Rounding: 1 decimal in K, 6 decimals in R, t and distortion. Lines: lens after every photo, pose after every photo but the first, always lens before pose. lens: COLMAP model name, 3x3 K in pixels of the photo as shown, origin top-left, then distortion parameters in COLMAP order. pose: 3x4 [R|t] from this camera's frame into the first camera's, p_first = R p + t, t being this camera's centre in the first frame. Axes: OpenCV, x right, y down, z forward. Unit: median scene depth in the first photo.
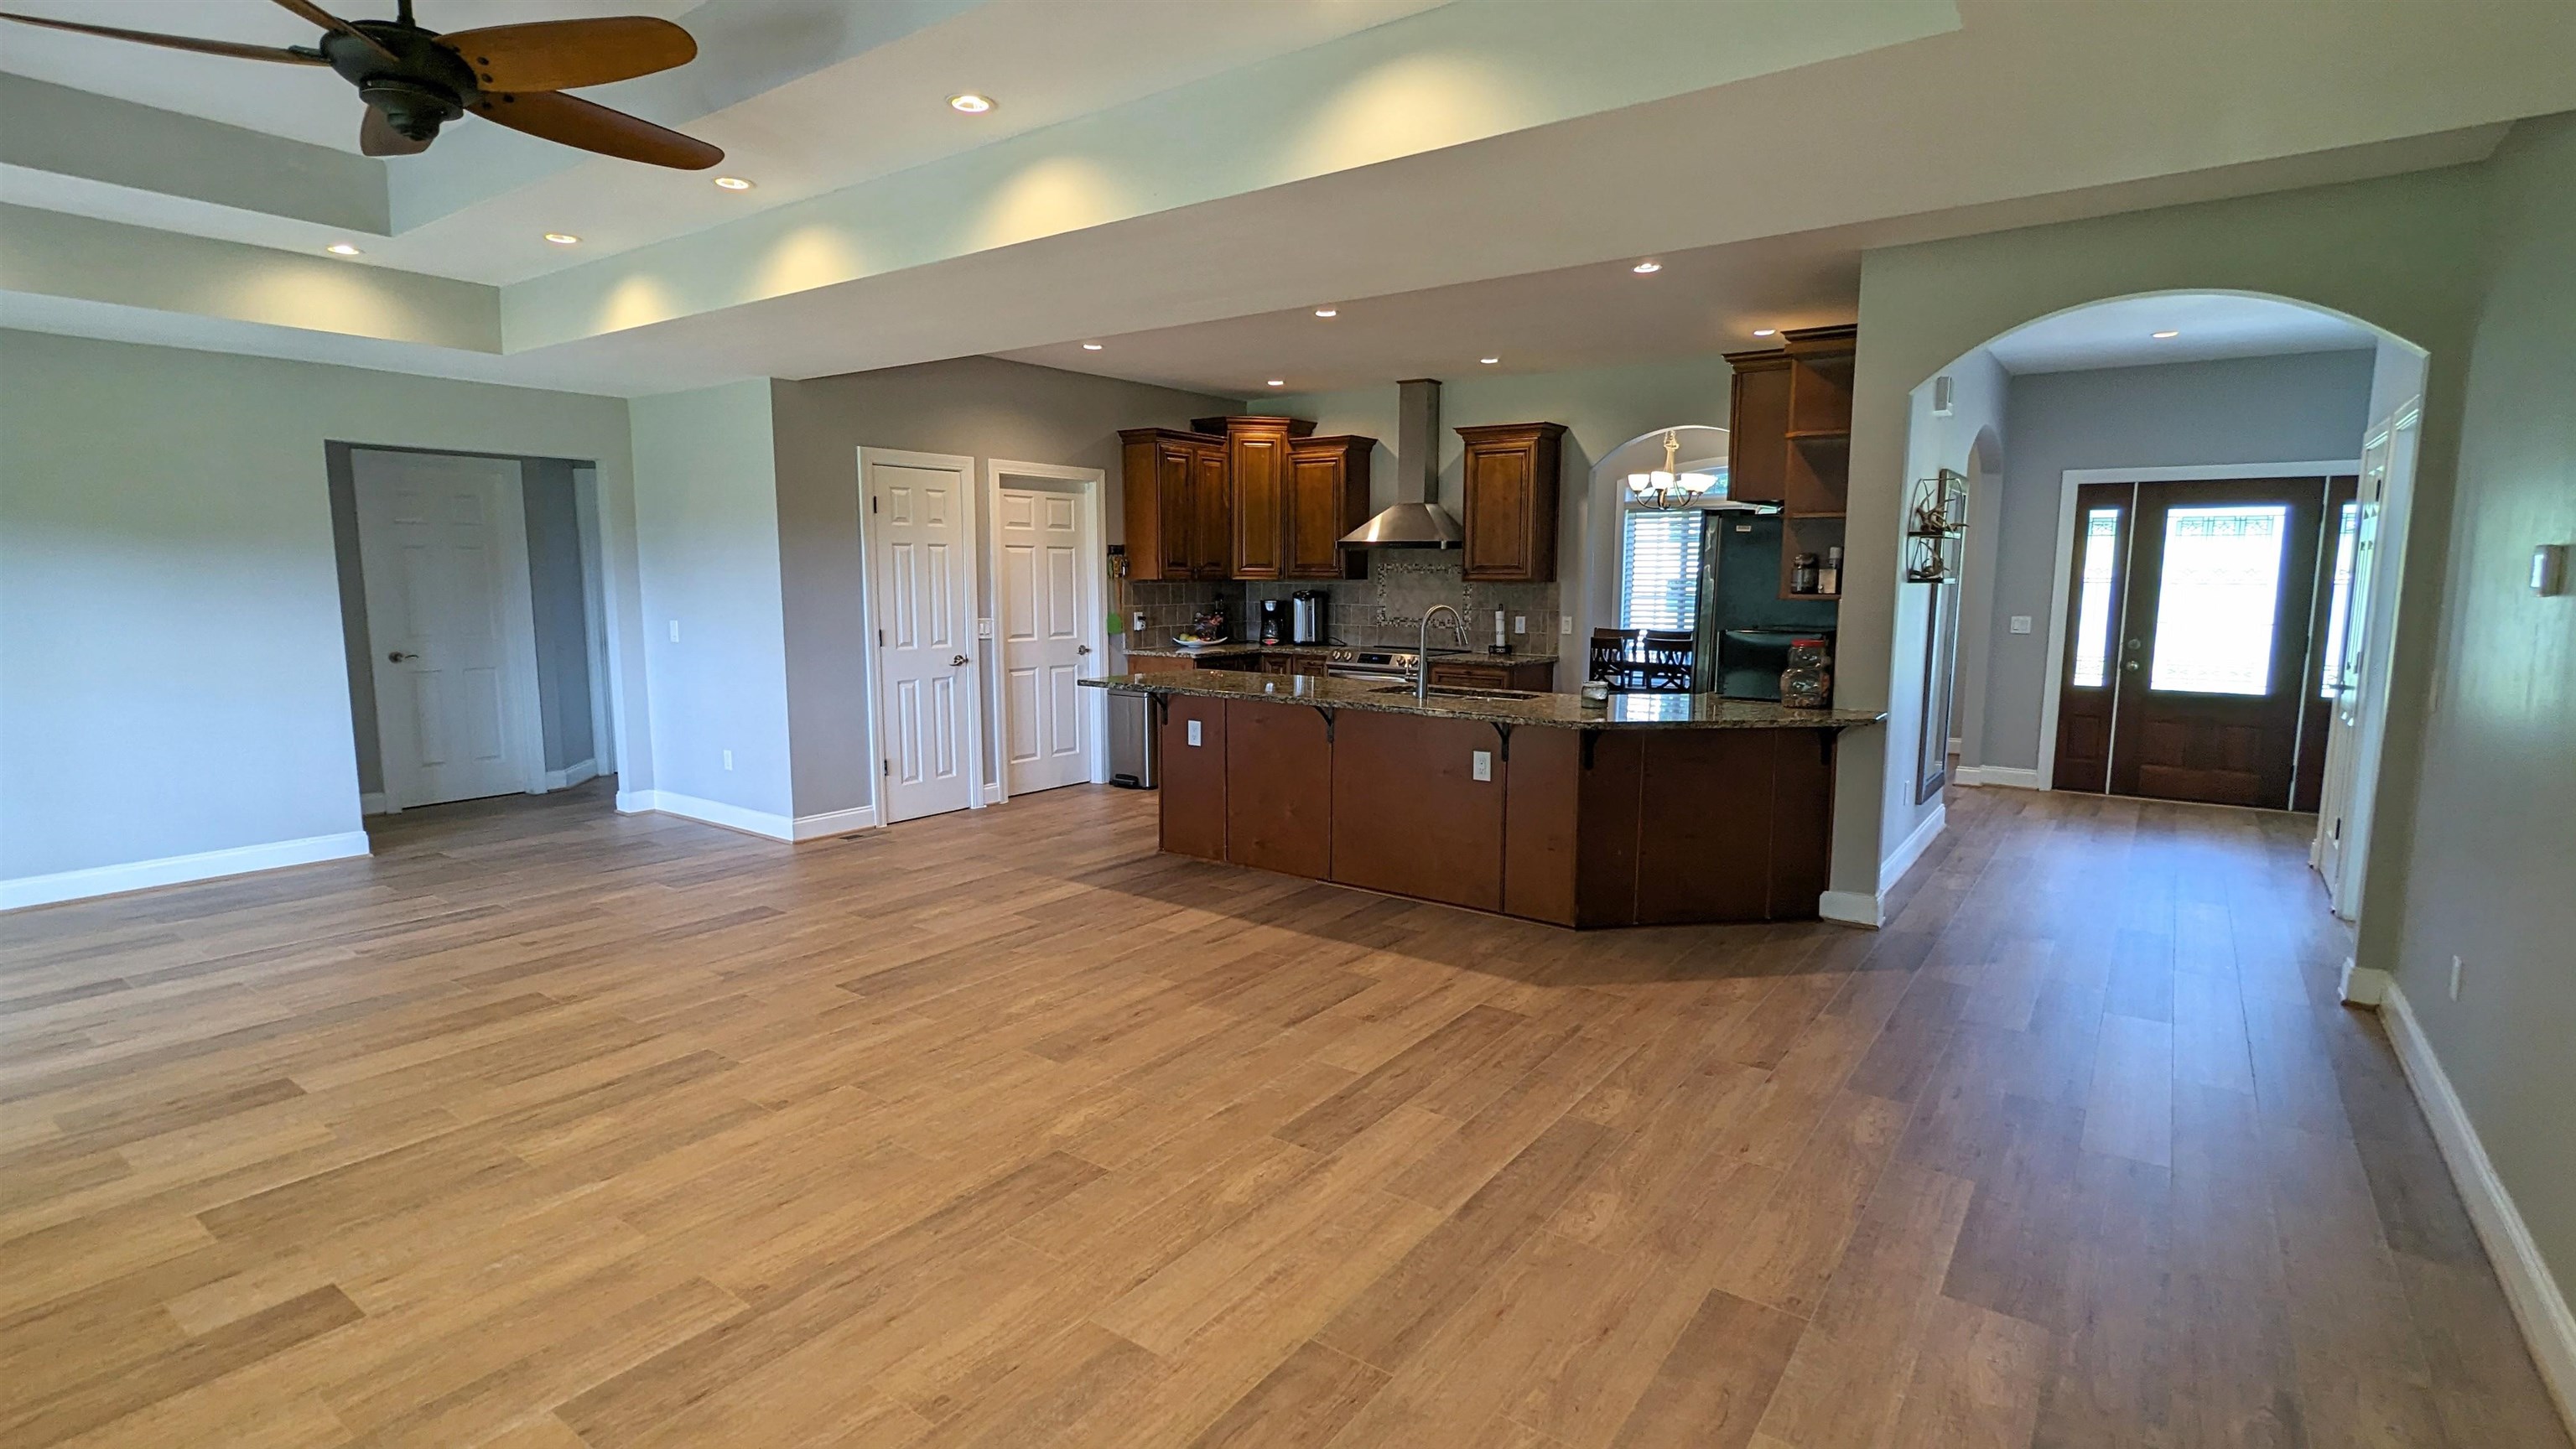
lens RADIAL K [[1215.8, 0, 1285.8], [0, 1215.8, 730.0], [0, 0, 1]] dist [0.000617, -0.000307]
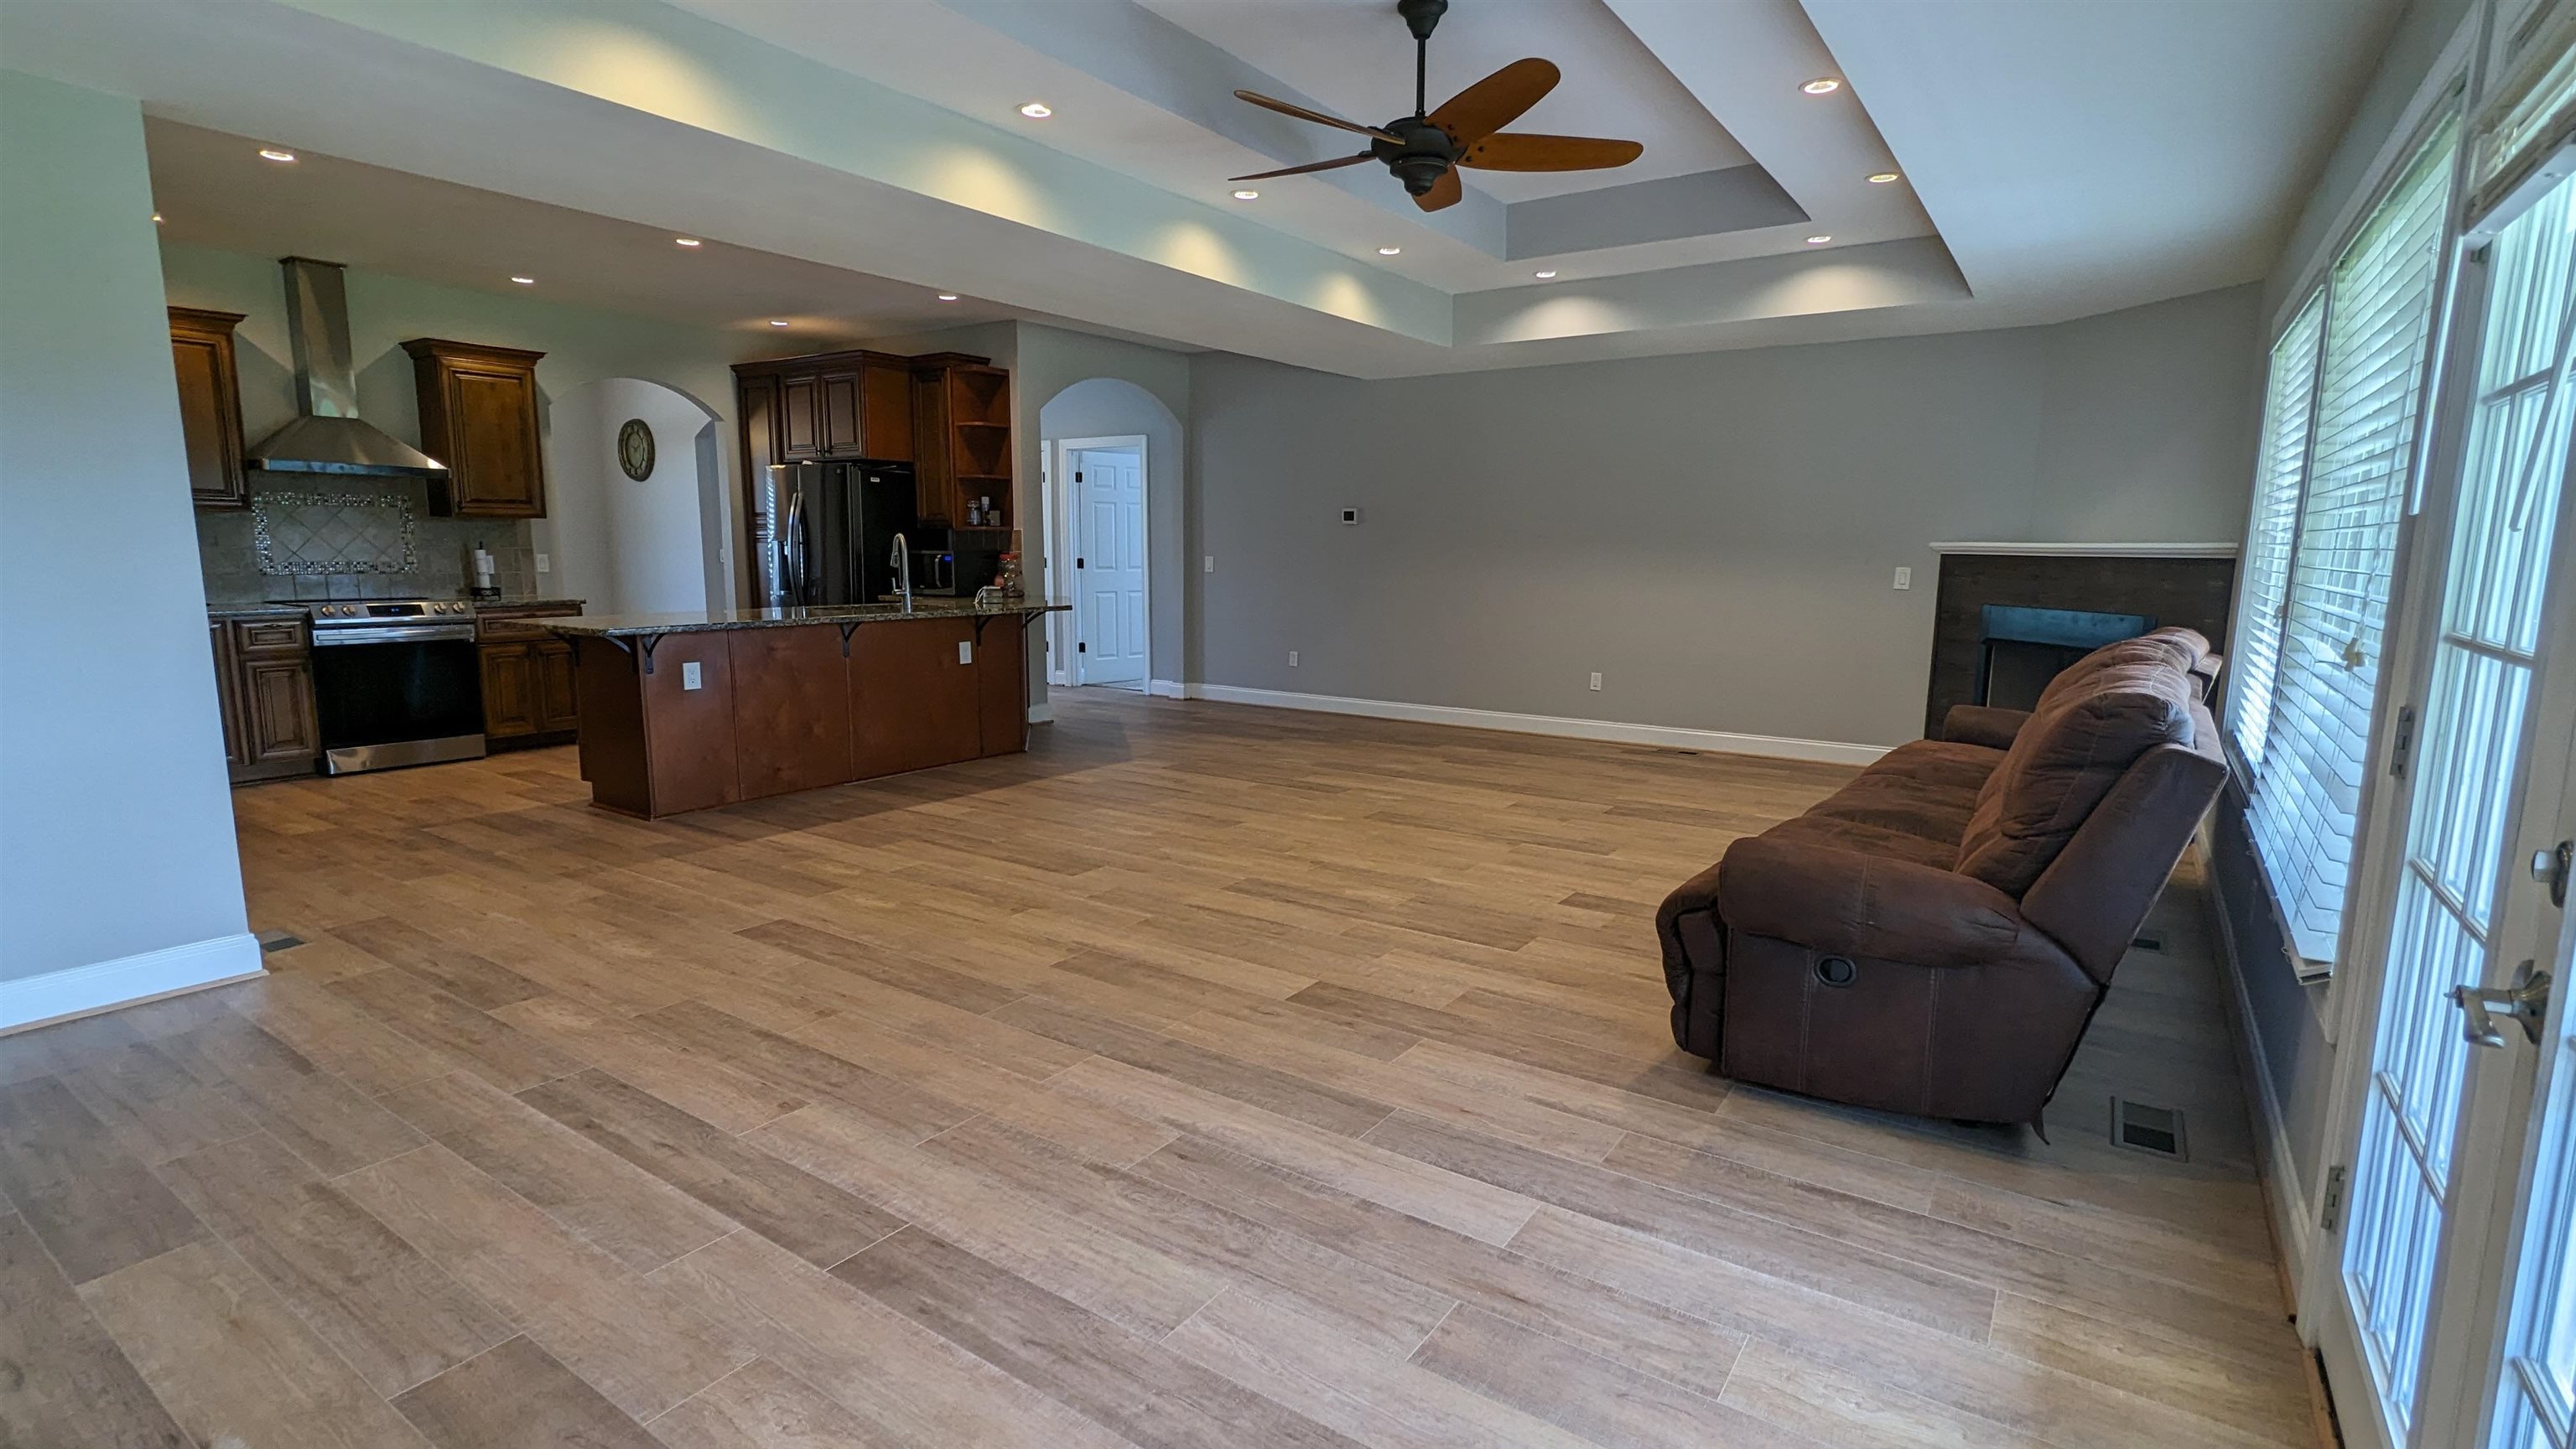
lens RADIAL K [[1215.8, 0, 1293.2], [0, 1215.8, 720.4], [0, 0, 1]] dist [0.000617, -0.000307]
pose [[-0.029231, -0.152889, 0.987811, -1.536009], [0.123253, 0.980140, 0.155349, -0.078733], [-0.991945, 0.126292, -0.009806, 0.846833]]
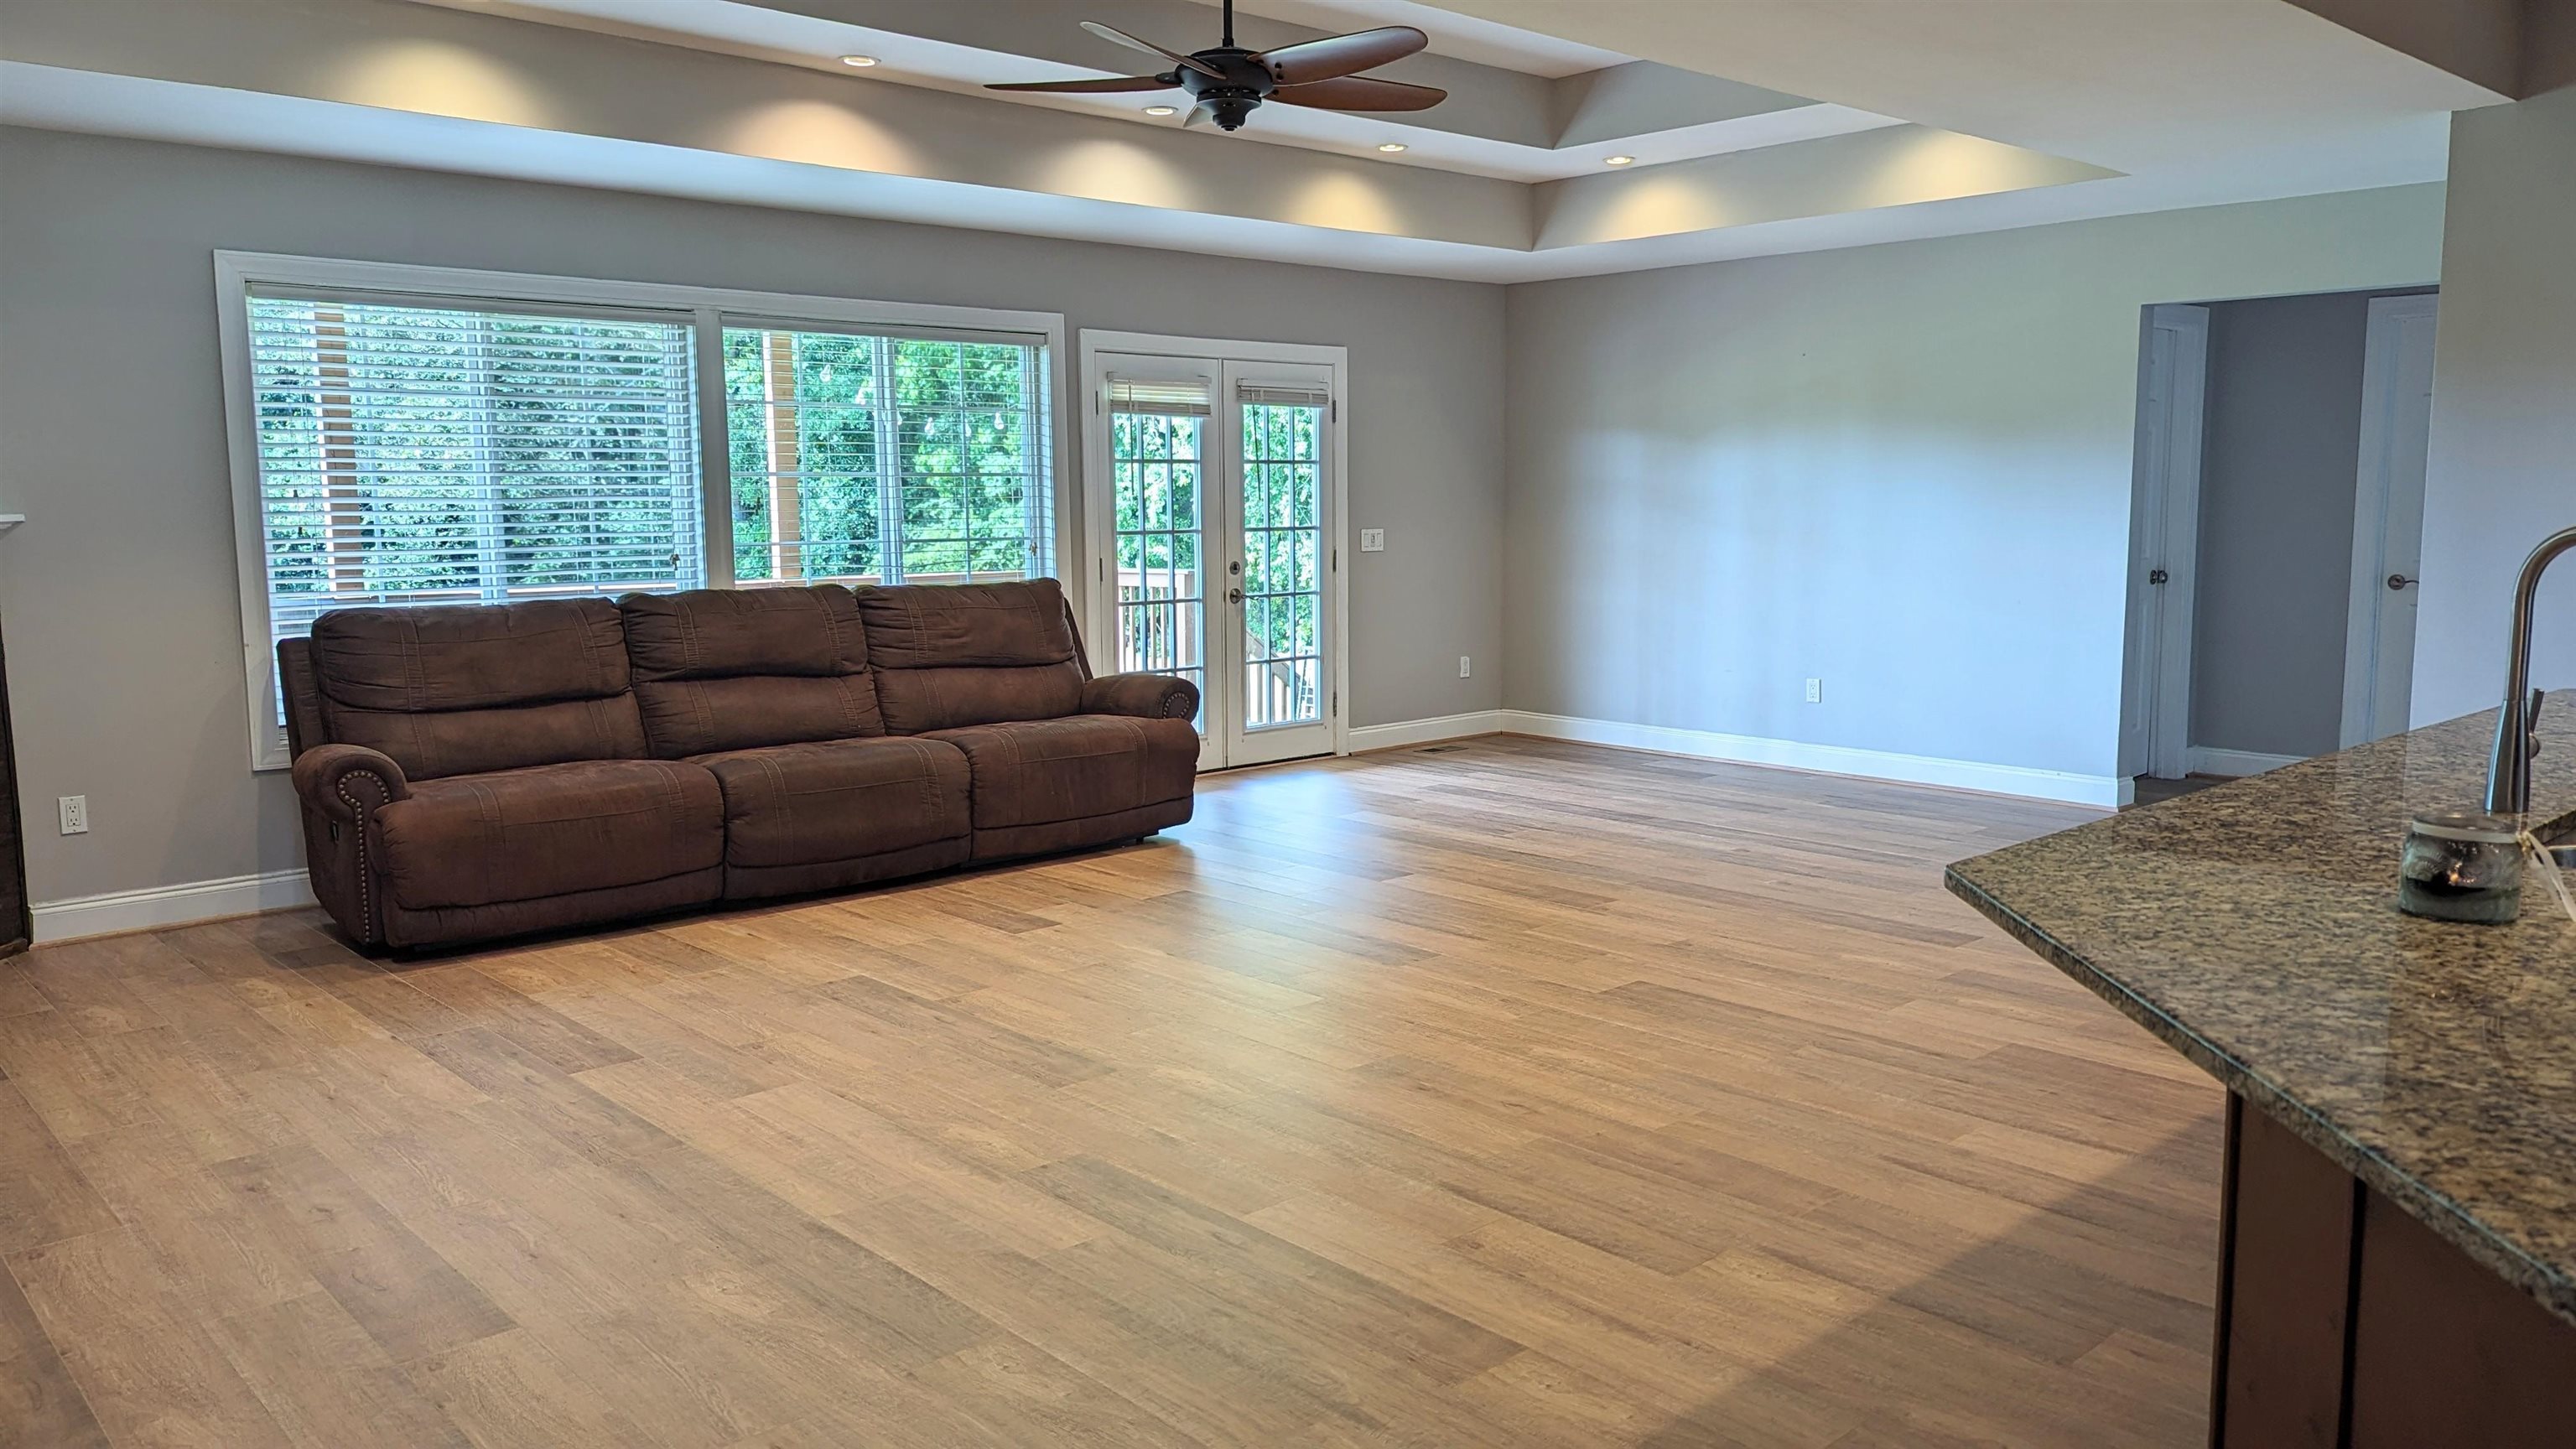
lens RADIAL K [[1826.5, 0, 1300.9], [0, 1826.5, 723.3], [0, 0, 1]] dist [0.032248, -0.002696]
pose [[-0.185696, 0.126791, -0.974393, 0.864564], [-0.124572, 0.980601, 0.151340, -0.114194], [0.974679, 0.149485, -0.166299, 1.020252]]
